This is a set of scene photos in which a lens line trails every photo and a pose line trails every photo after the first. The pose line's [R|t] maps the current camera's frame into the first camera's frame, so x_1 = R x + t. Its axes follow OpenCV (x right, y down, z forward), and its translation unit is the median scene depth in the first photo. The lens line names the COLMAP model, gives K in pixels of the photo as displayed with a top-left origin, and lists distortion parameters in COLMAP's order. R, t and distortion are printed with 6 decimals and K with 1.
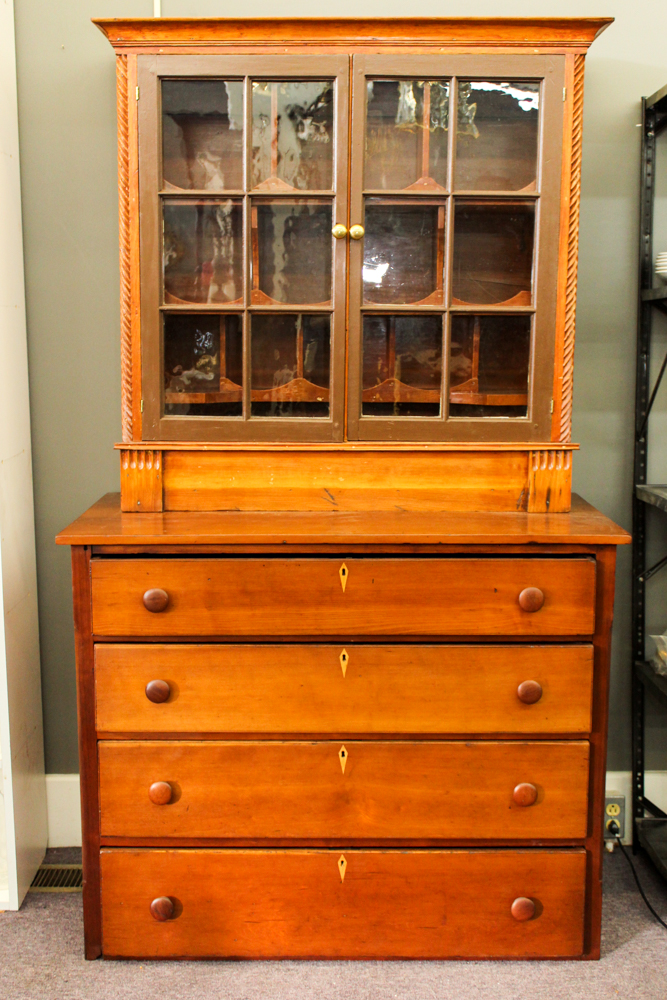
lens RADIAL K [[1188.2, 0, 332.2], [0, 1188.2, 487.0], [0, 0, 1]] dist [-0.019633, -0.023219]
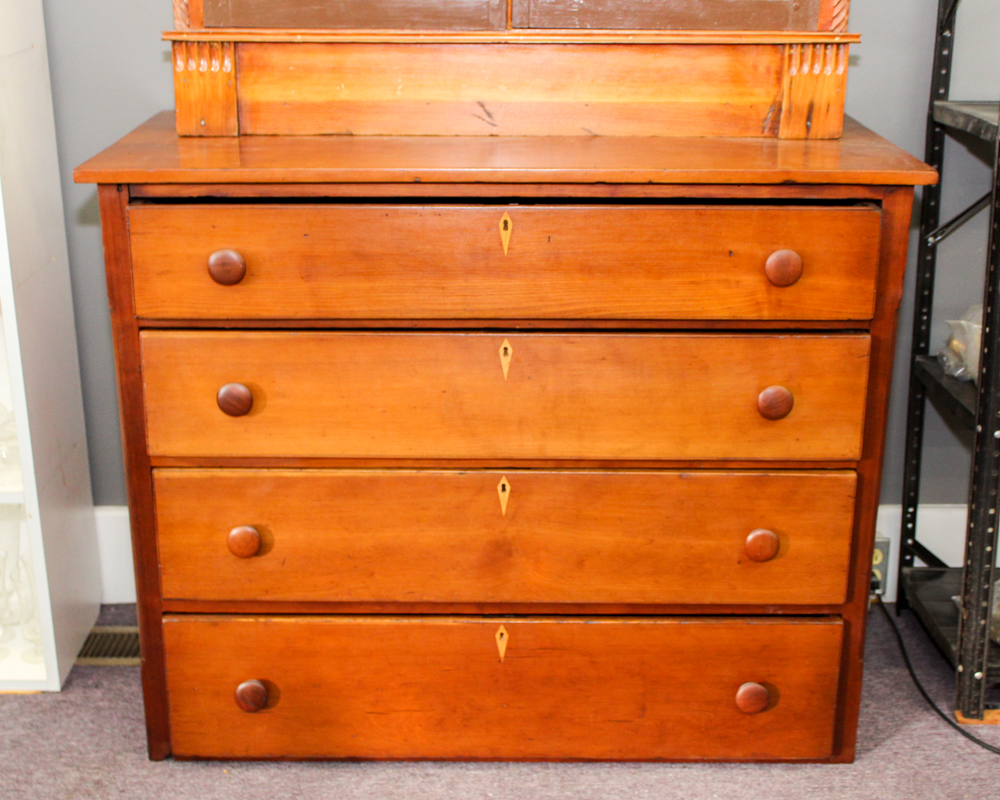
lens RADIAL K [[1452.0, 0, 495.4], [0, 1452.0, 425.8], [0, 0, 1]] dist [-0.008811, -0.025860]
pose [[0.999990, 0.002935, 0.003256, 0.001408], [-0.003527, 0.979743, 0.200230, 0.017539], [-0.002602, -0.200239, 0.979744, 0.166658]]
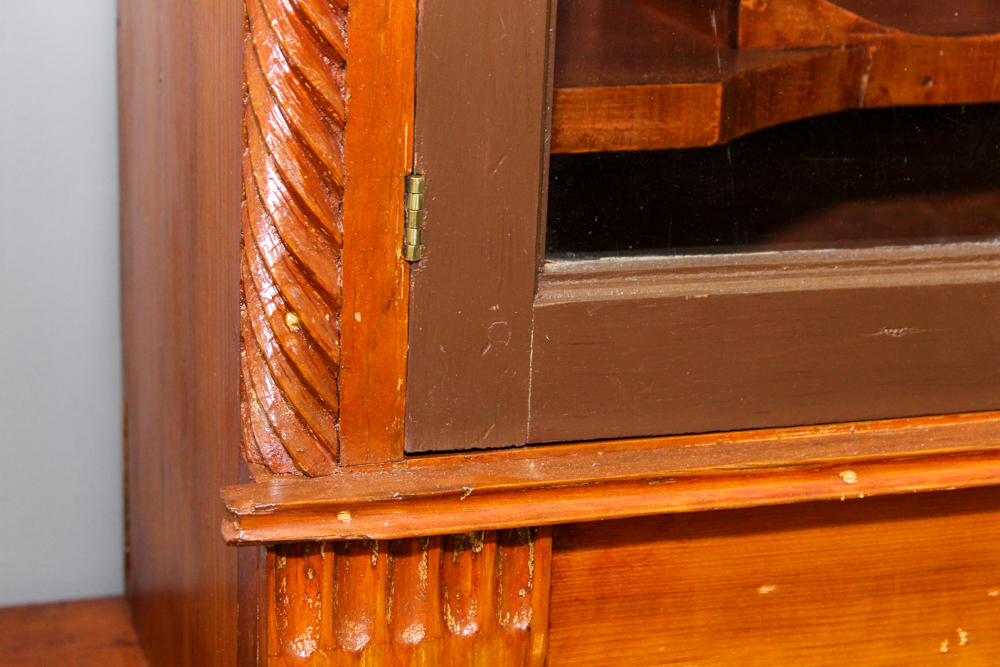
lens RADIAL K [[2444.6, 0, 500.0], [0, 2444.6, 333.5], [0, 0, 1]] dist [-0.027323, -0.167901]
pose [[0.953543, -0.066699, 0.293780, -0.246264], [0.023197, 0.988544, 0.149143, -0.101702], [-0.300362, -0.135399, 0.944166, 0.762573]]
